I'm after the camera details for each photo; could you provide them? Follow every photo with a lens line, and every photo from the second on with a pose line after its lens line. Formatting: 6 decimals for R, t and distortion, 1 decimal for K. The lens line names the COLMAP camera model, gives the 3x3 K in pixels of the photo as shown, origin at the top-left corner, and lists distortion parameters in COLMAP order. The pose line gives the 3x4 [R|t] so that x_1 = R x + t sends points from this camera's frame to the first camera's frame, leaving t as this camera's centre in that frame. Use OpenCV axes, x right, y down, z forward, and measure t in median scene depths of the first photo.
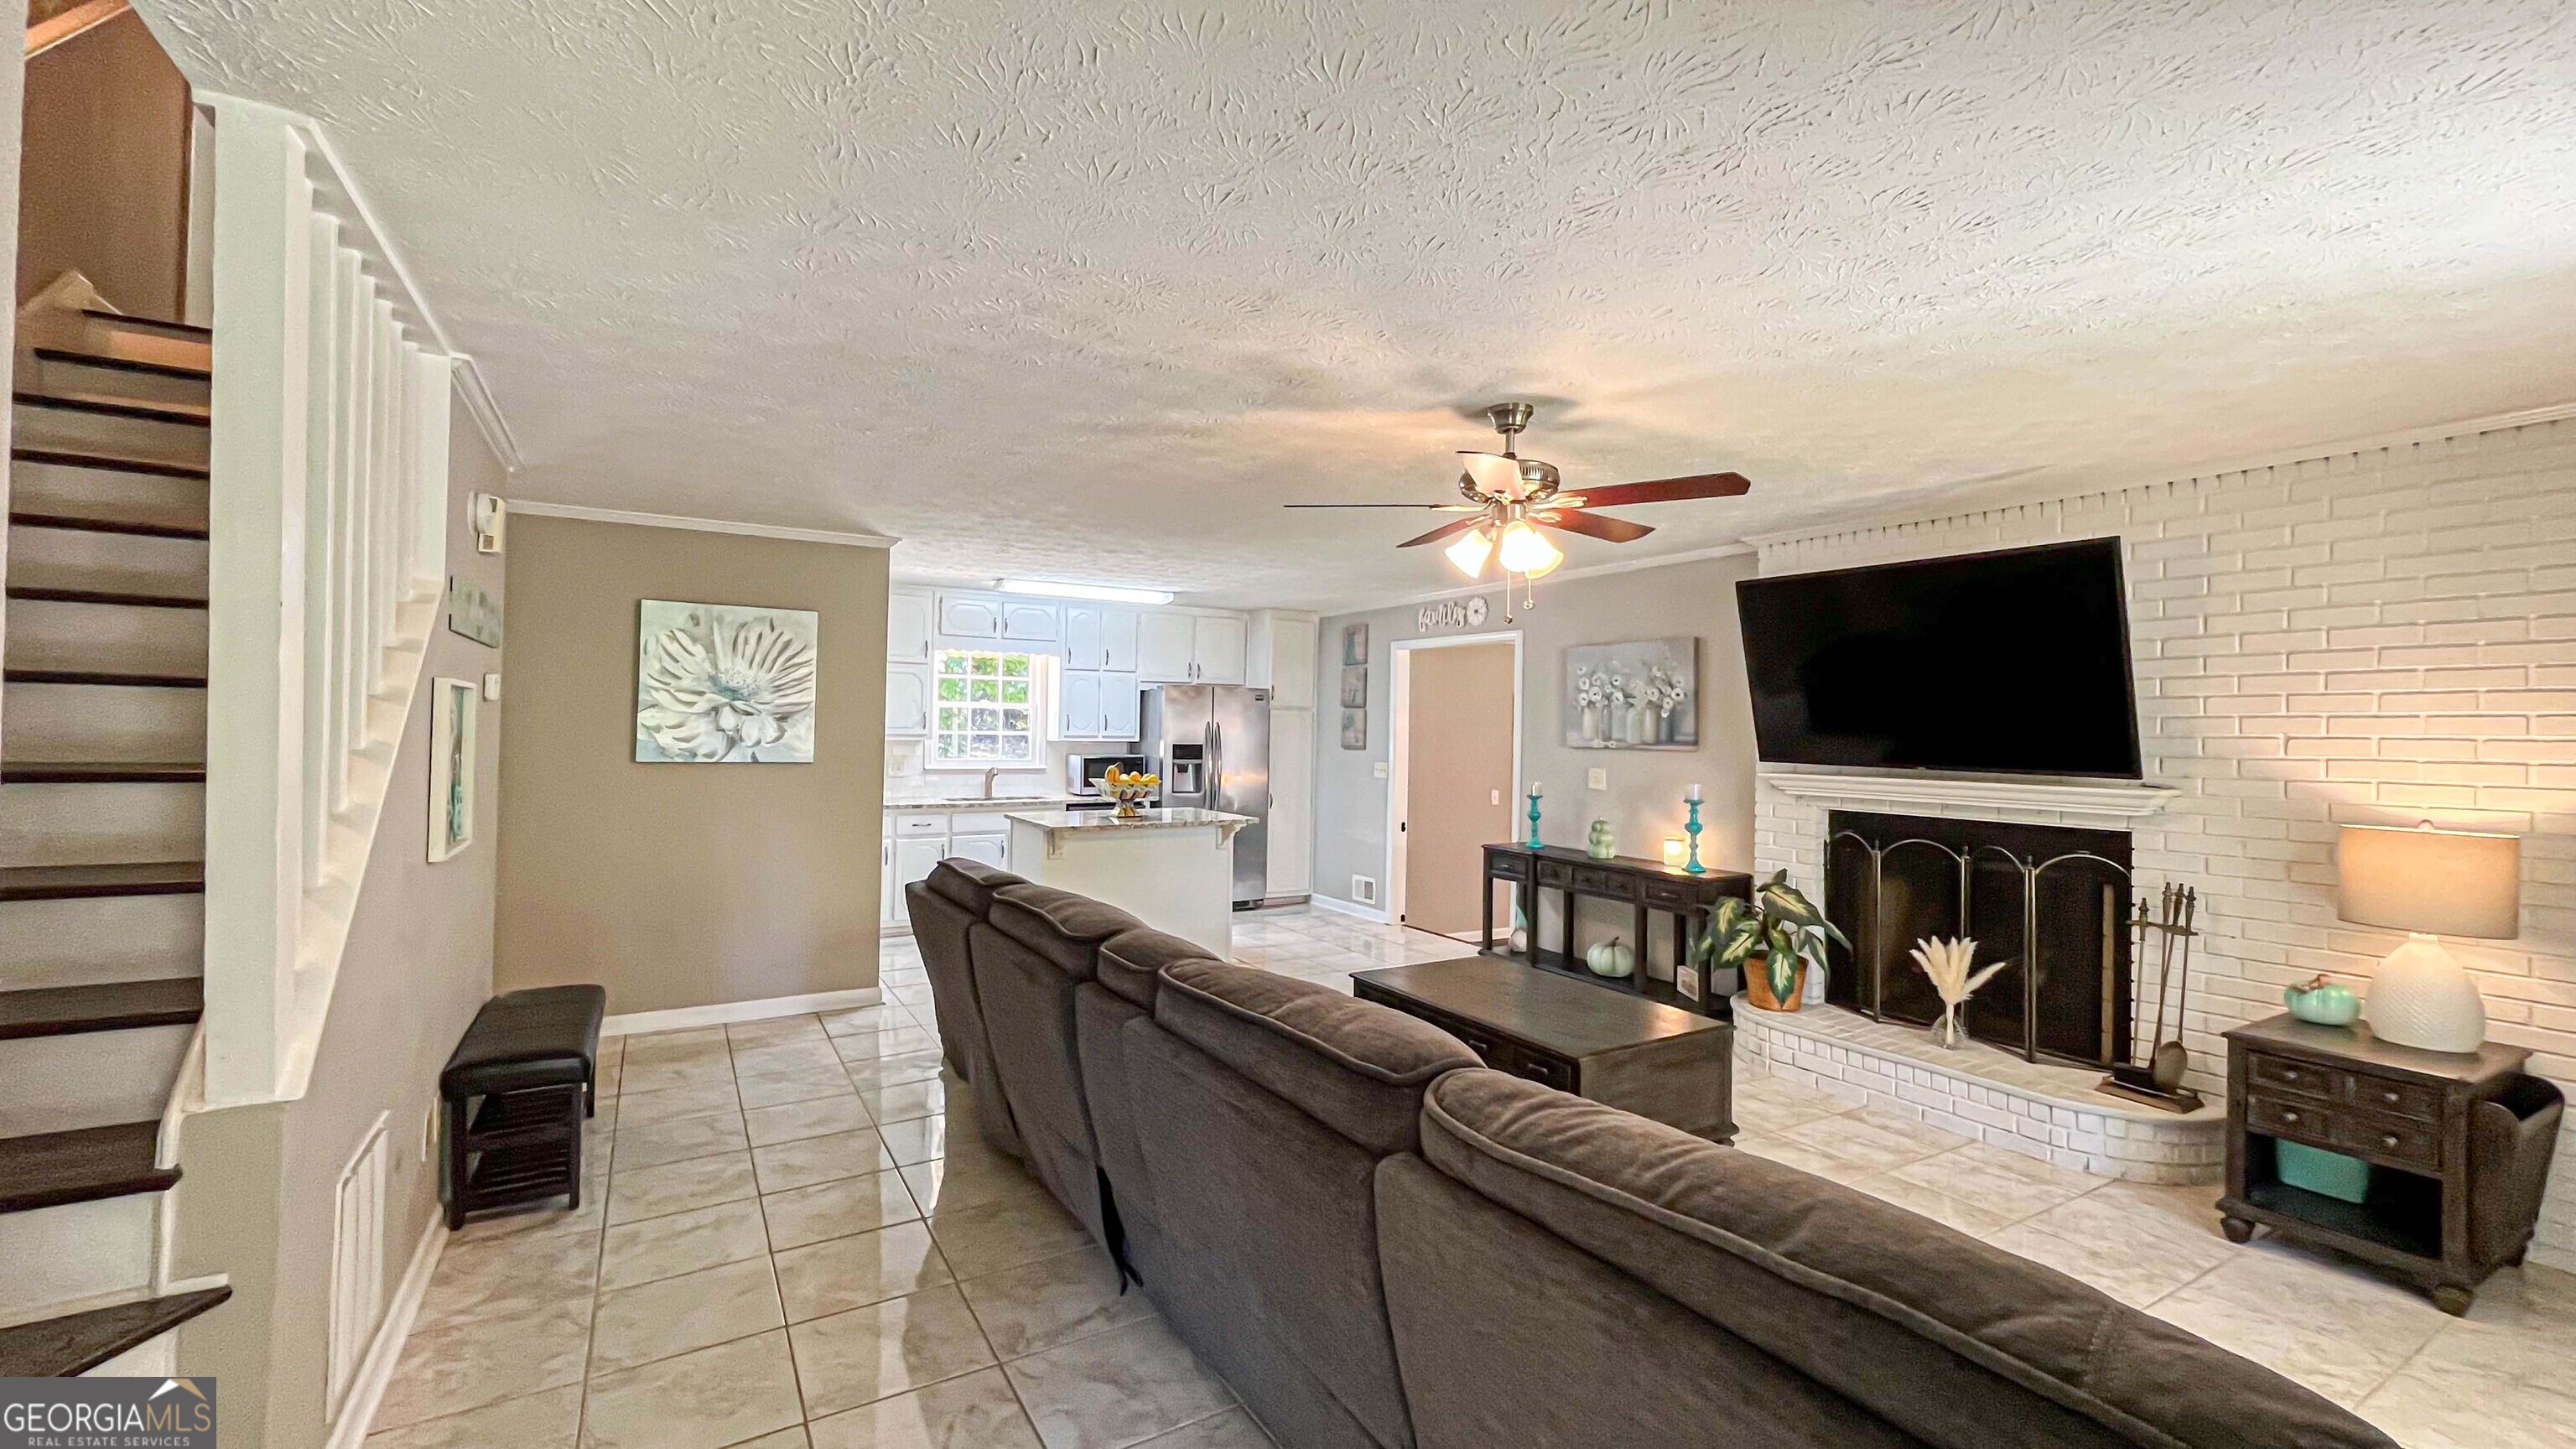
lens RADIAL K [[1046.8, 0, 1285.7], [0, 1046.8, 716.3], [0, 0, 1]] dist [-0.002659, 0.000071]
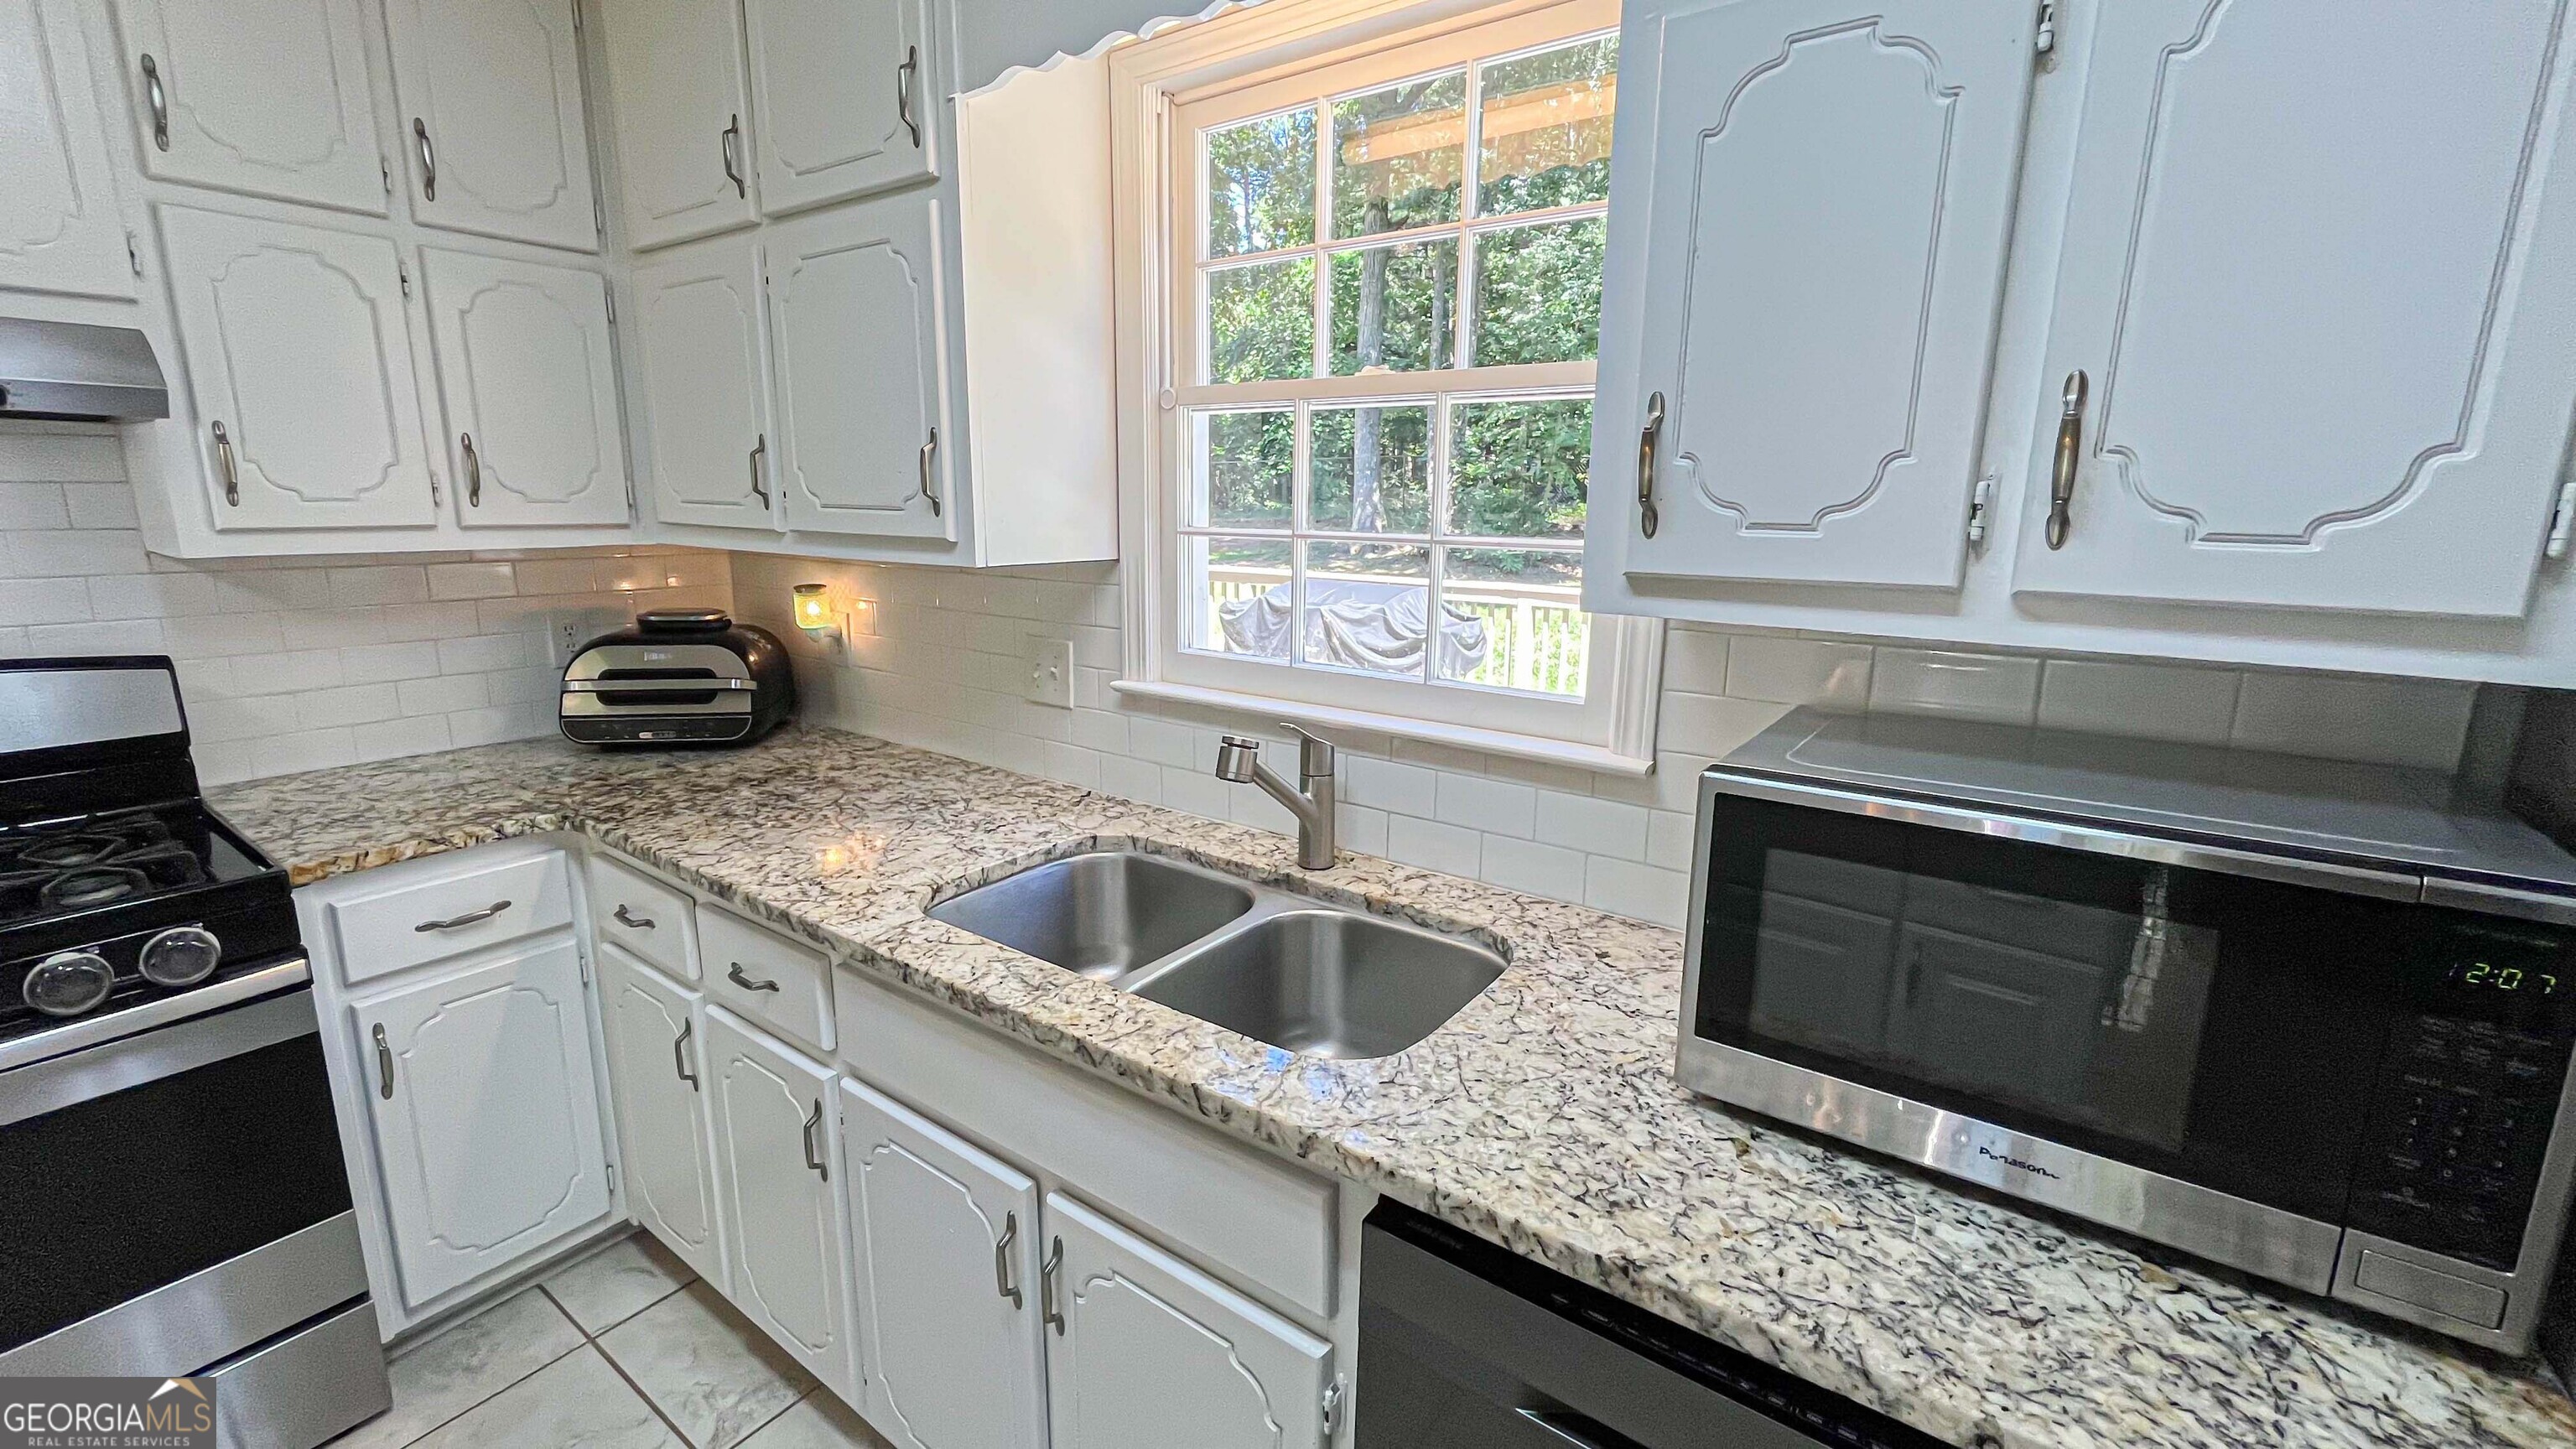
lens RADIAL K [[1046.8, 0, 1284.0], [0, 1046.8, 714.1], [0, 0, 1]] dist [-0.002659, 0.000071]
pose [[0.395850, 0.174319, -0.901618, -0.156655], [0.000674, 0.981762, 0.190110, 0.015422], [0.918315, -0.075863, 0.388513, 1.273494]]
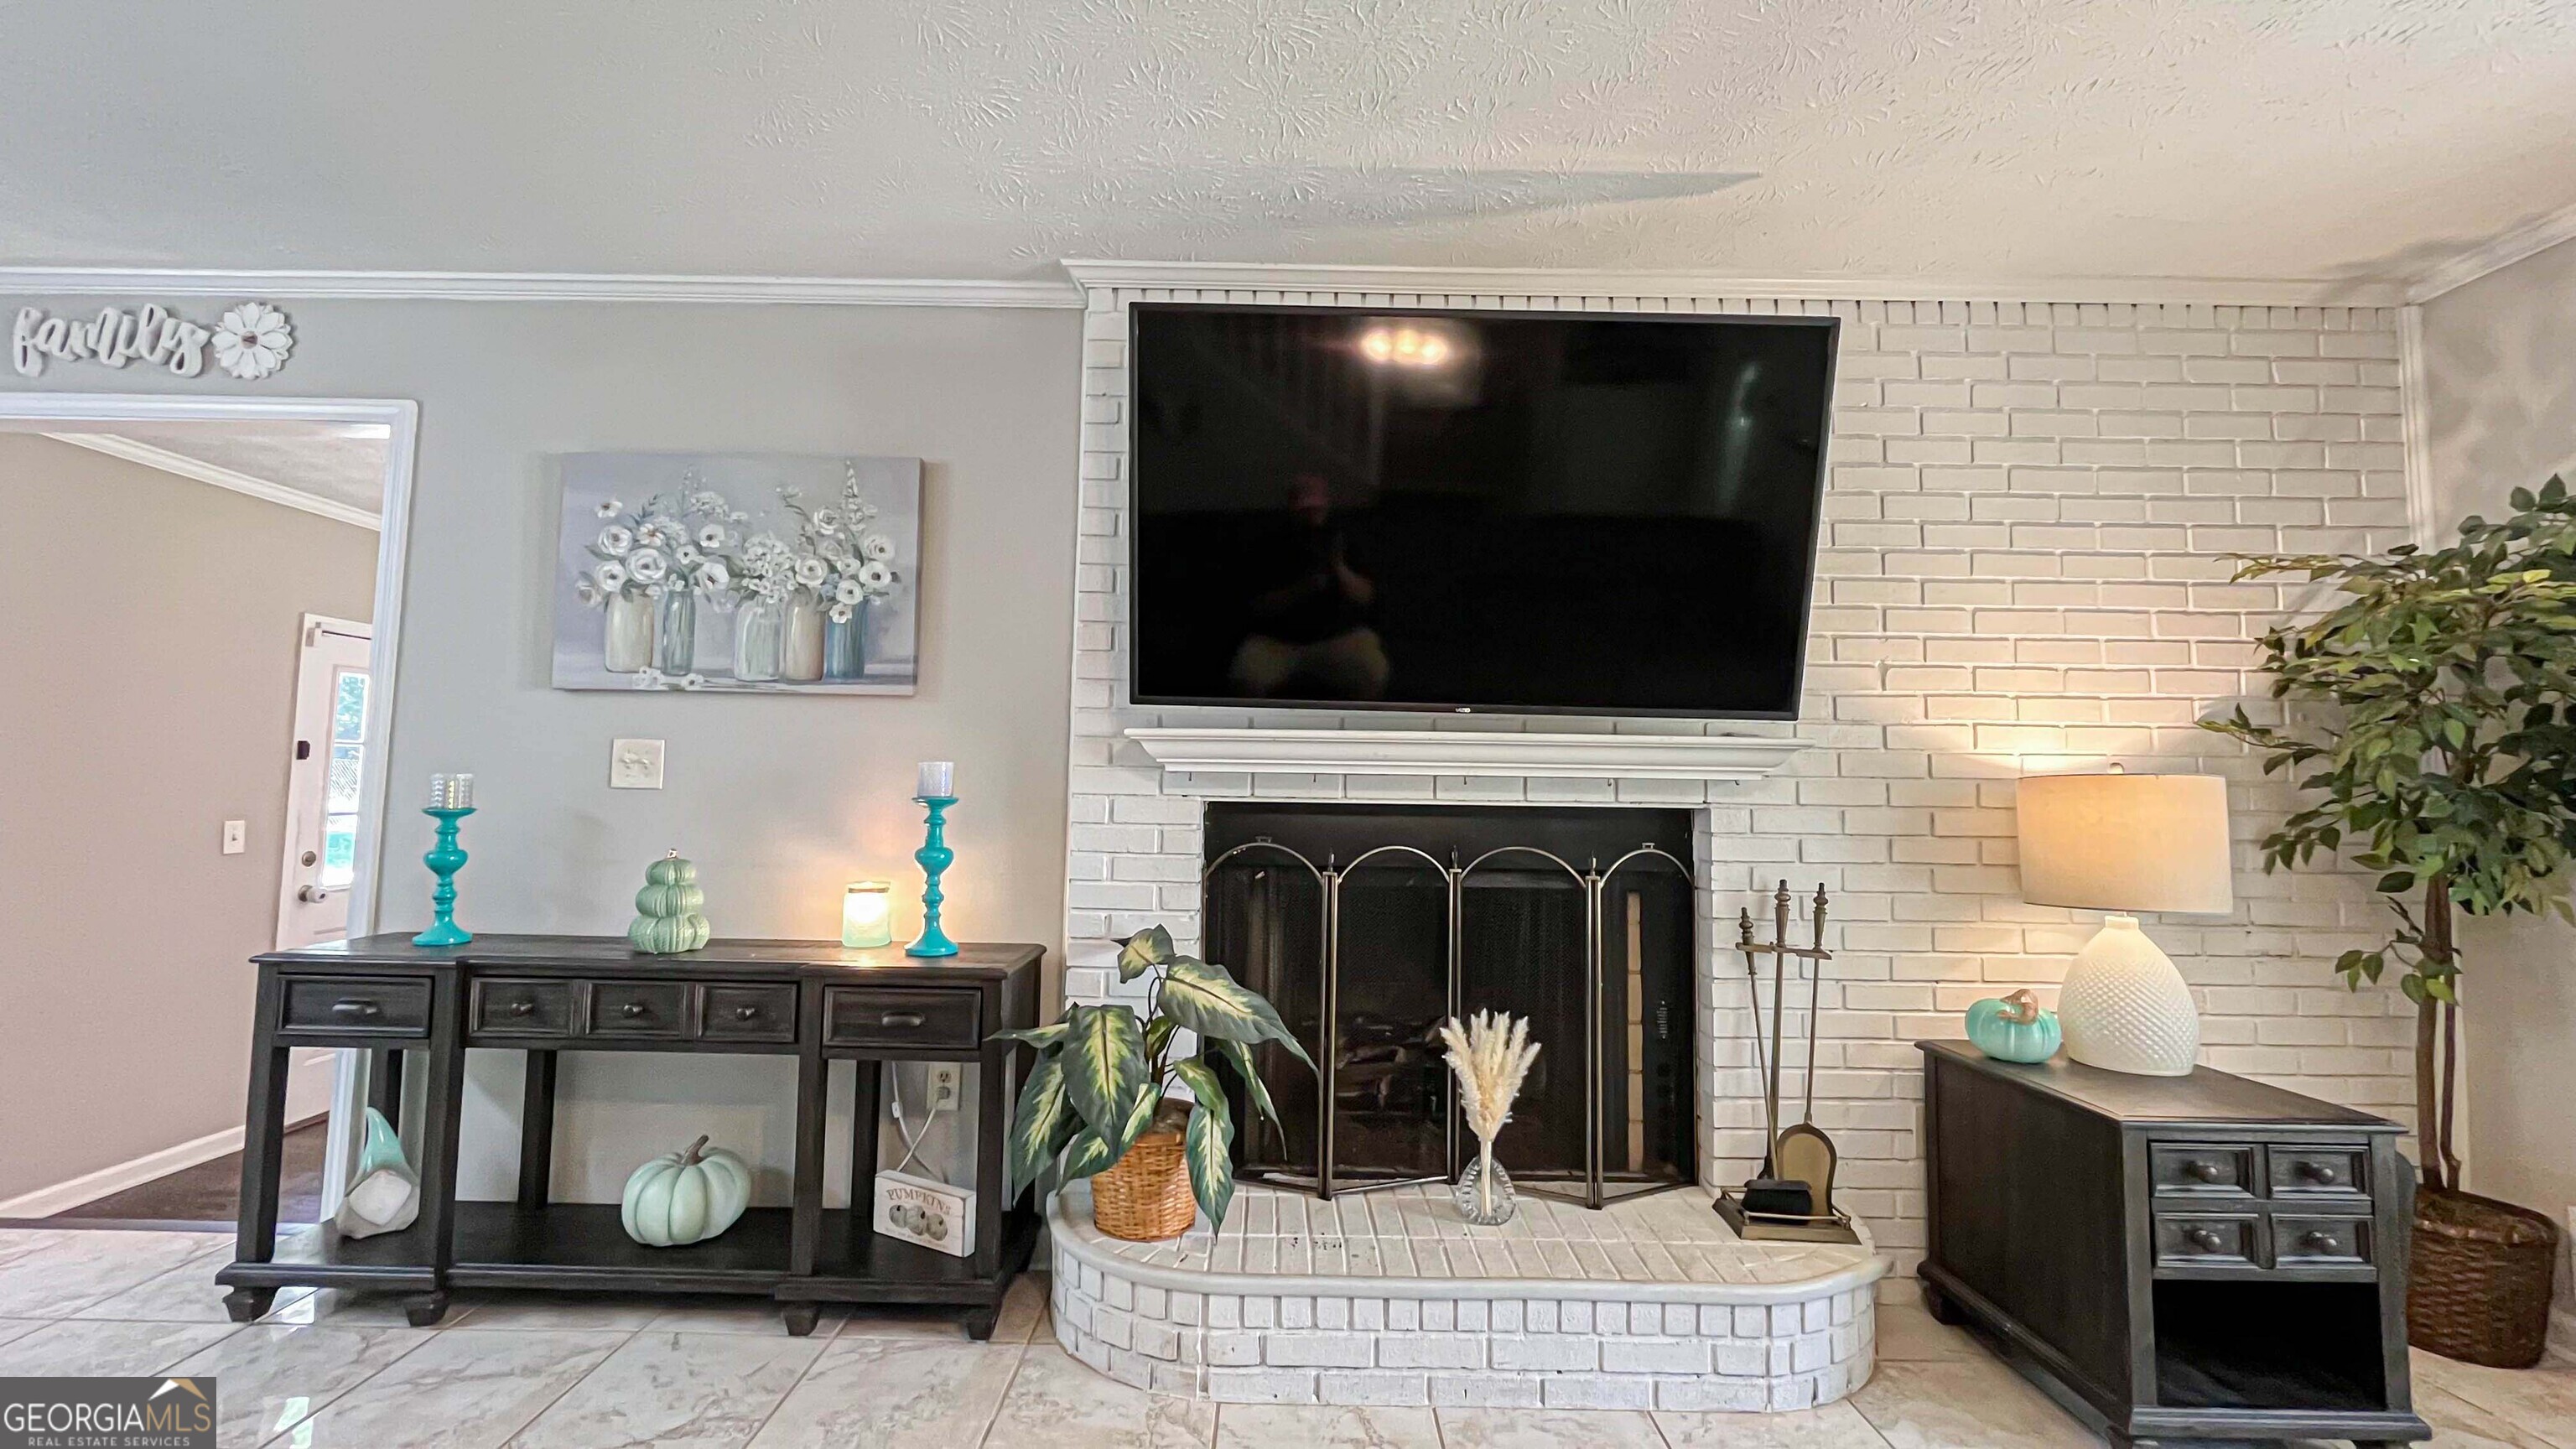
lens RADIAL K [[1046.8, 0, 1282.7], [0, 1046.8, 716.3], [0, 0, 1]] dist [-0.002659, 0.000071]
pose [[0.516541, 0.052731, 0.854637, 0.071259], [-0.019849, 0.998571, -0.049615, 0.060535], [-0.856032, 0.008664, 0.516850, 0.591746]]
